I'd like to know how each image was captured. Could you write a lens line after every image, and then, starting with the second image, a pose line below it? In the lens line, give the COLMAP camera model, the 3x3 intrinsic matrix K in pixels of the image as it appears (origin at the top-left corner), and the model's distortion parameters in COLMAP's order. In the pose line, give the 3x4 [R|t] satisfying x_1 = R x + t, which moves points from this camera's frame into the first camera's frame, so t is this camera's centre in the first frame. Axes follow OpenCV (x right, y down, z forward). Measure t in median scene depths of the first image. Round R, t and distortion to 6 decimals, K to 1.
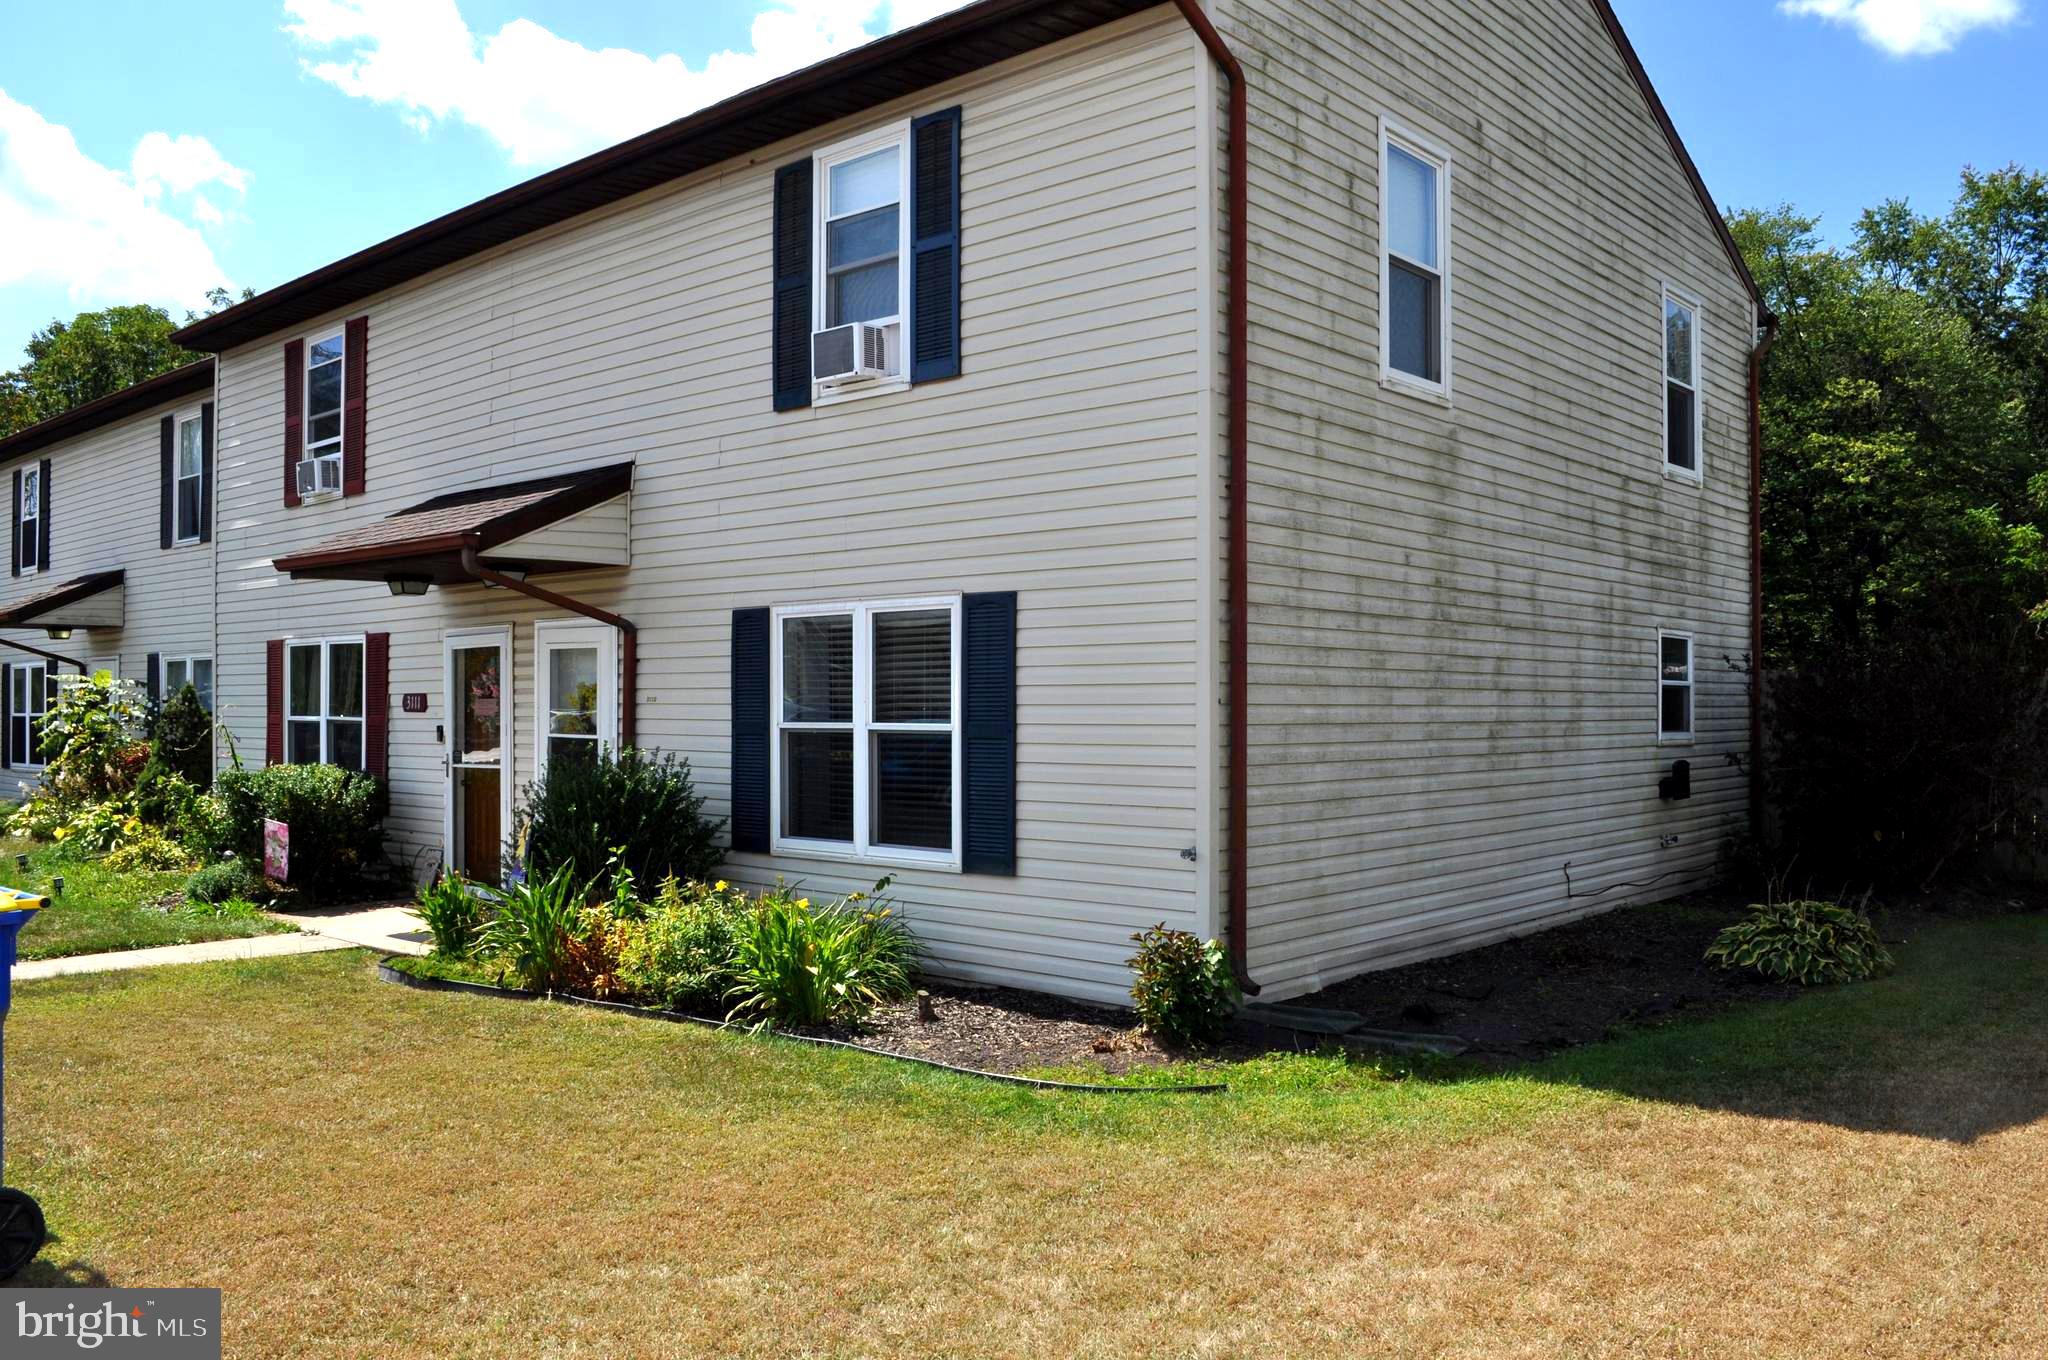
lens RADIAL K [[1612.8, 0, 1033.4], [0, 1612.8, 695.8], [0, 0, 1]] dist [-0.087720, 0.015551]
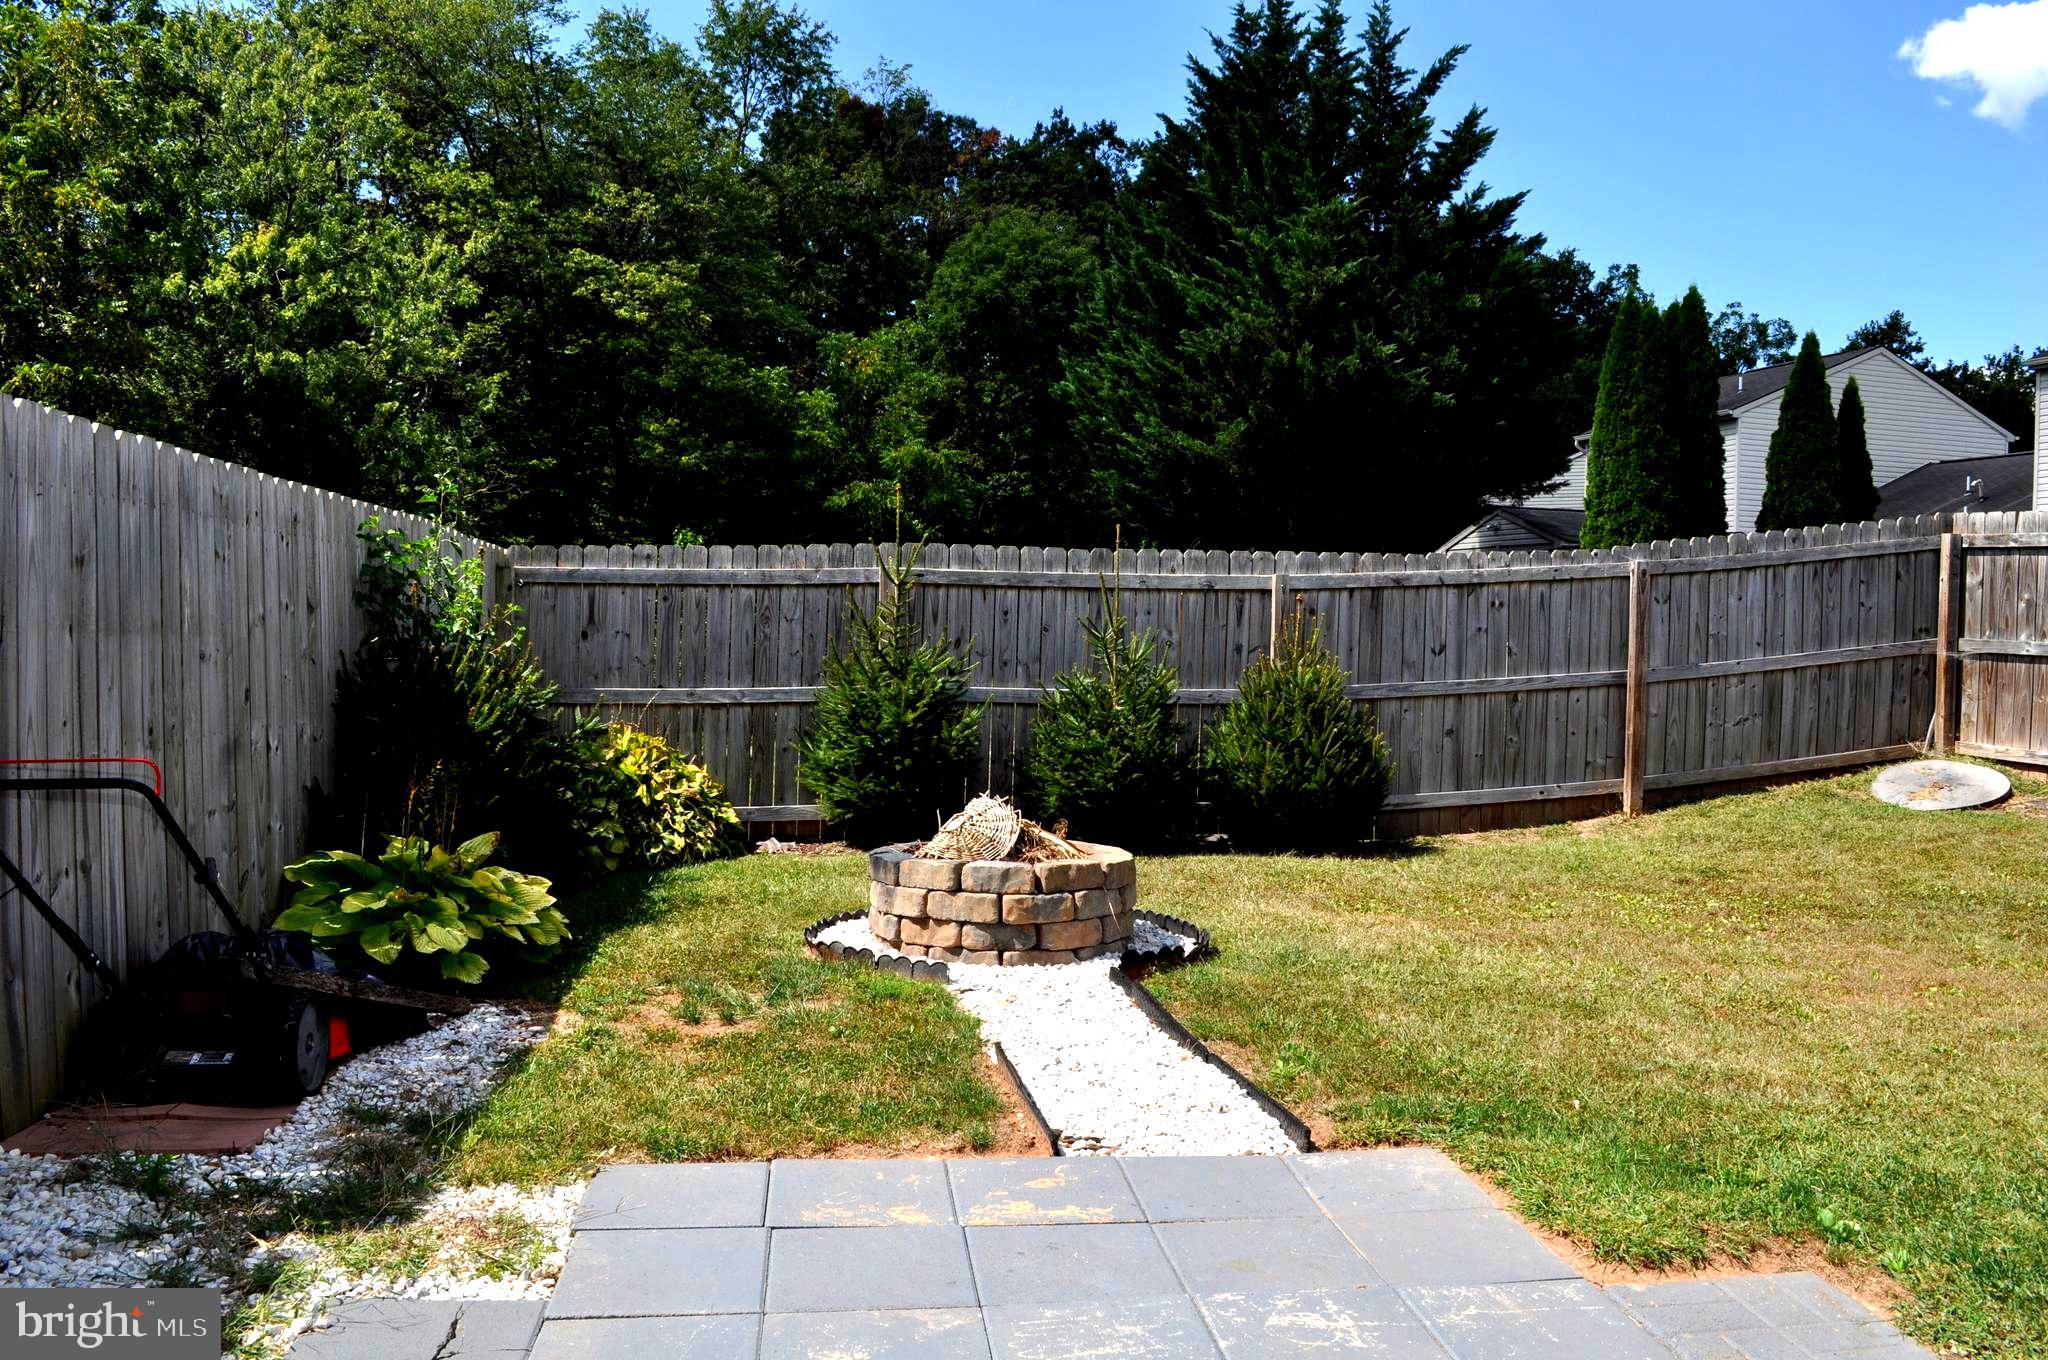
lens RADIAL K [[1612.8, 0, 1034.2], [0, 1612.8, 696.6], [0, 0, 1]] dist [-0.087720, 0.015551]
pose [[0.667737, -0.023364, 0.744030, 0.369628], [-0.022051, 0.998448, 0.051142, 0.031859], [-0.744070, -0.050556, 0.666186, 1.768519]]
